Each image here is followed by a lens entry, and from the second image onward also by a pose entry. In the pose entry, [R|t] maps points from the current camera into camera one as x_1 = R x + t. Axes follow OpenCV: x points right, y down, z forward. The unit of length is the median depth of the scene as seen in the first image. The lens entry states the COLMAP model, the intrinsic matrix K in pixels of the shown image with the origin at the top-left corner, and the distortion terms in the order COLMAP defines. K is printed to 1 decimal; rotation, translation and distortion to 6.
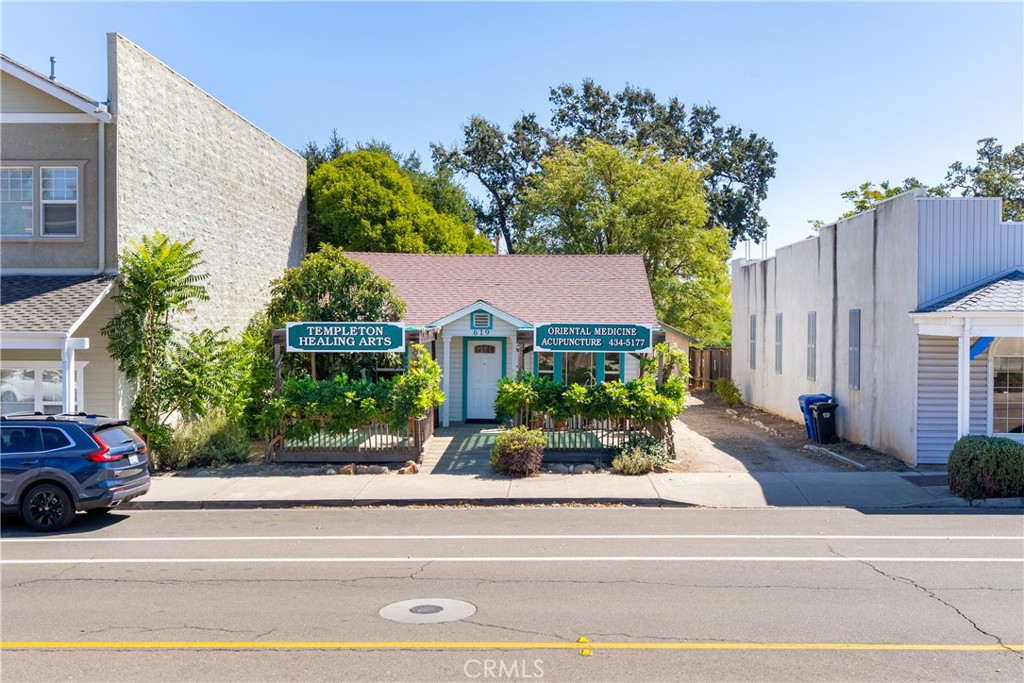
lens RADIAL K [[993.4, 0, 512.0], [0, 993.4, 341.5], [0, 0, 1]] dist [-0.000973, -0.002744]
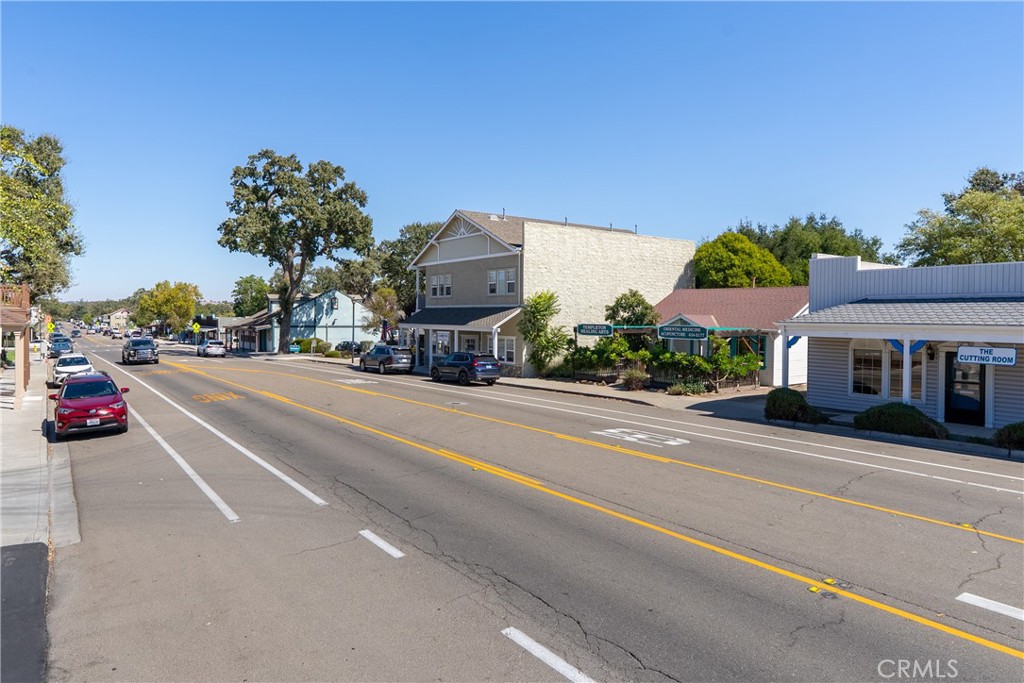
lens RADIAL K [[622.0, 0, 466.1], [0, 622.0, 321.3], [0, 0, 1]] dist [-0.002472, -0.000782]
pose [[0.587316, 0.007858, -0.809320, 0.886183], [-0.021040, 0.999763, -0.005561, -0.010259], [0.809084, 0.020294, 0.587342, -0.162857]]
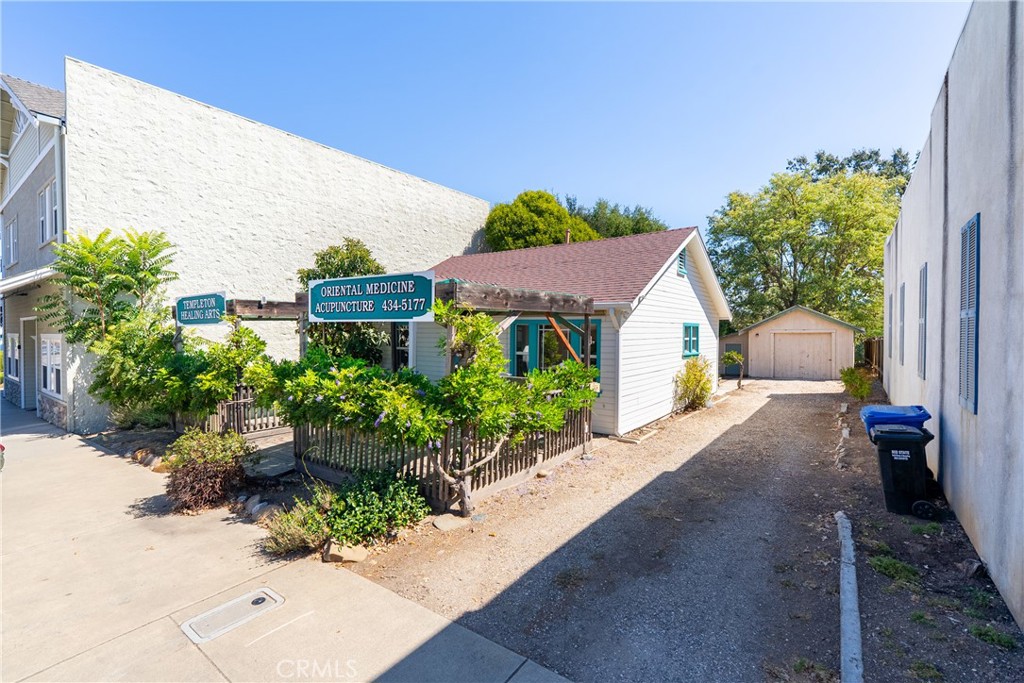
lens RADIAL K [[455.6, 0, 512.0], [0, 455.6, 341.5], [0, 0, 1]] dist [-0.001827, -0.000071]
pose [[0.820648, 0.008596, -0.571369, 0.326353], [-0.006358, 0.999962, 0.005911, 0.021178], [0.571399, -0.001218, 0.820672, 0.805685]]
